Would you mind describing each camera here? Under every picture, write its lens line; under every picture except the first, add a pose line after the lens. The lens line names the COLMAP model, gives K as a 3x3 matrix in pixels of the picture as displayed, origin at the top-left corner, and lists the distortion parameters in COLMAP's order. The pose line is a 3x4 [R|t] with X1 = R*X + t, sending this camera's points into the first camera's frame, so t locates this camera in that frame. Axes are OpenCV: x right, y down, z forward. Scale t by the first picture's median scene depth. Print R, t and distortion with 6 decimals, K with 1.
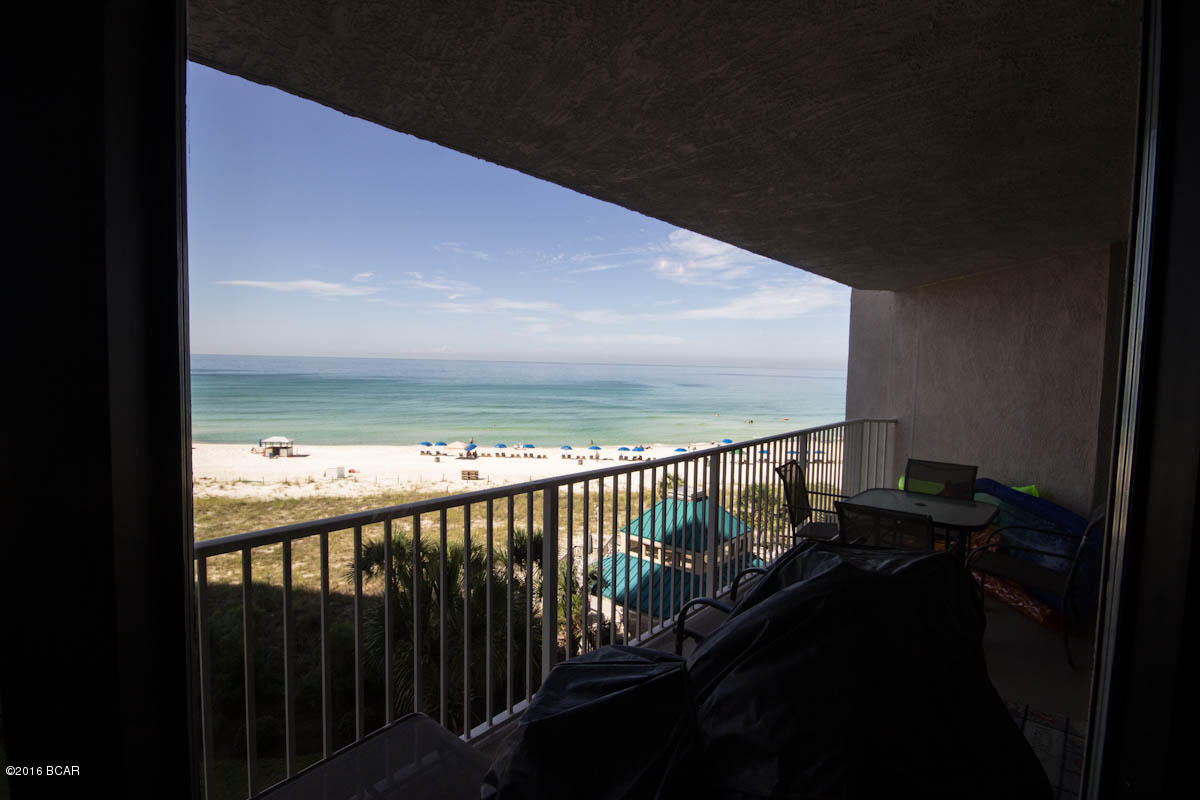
lens RADIAL K [[552.1, 0, 599.5], [0, 552.1, 404.1], [0, 0, 1]] dist [-0.003706, -0.002234]
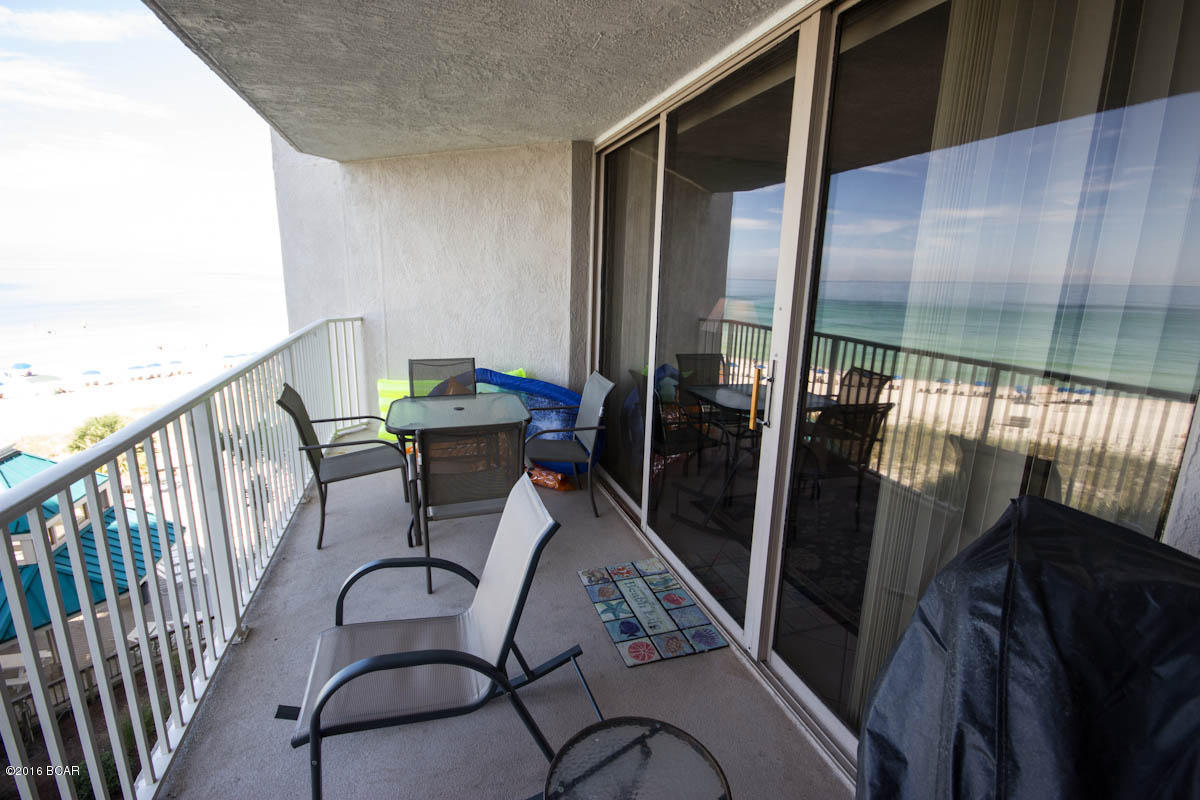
lens RADIAL K [[552.1, 0, 598.2], [0, 552.1, 396.2], [0, 0, 1]] dist [-0.003706, -0.002234]
pose [[0.497279, -0.196787, 0.844979, -0.039143], [0.047831, 0.978674, 0.199774, -0.005147], [-0.866271, -0.058927, 0.496086, 0.194359]]
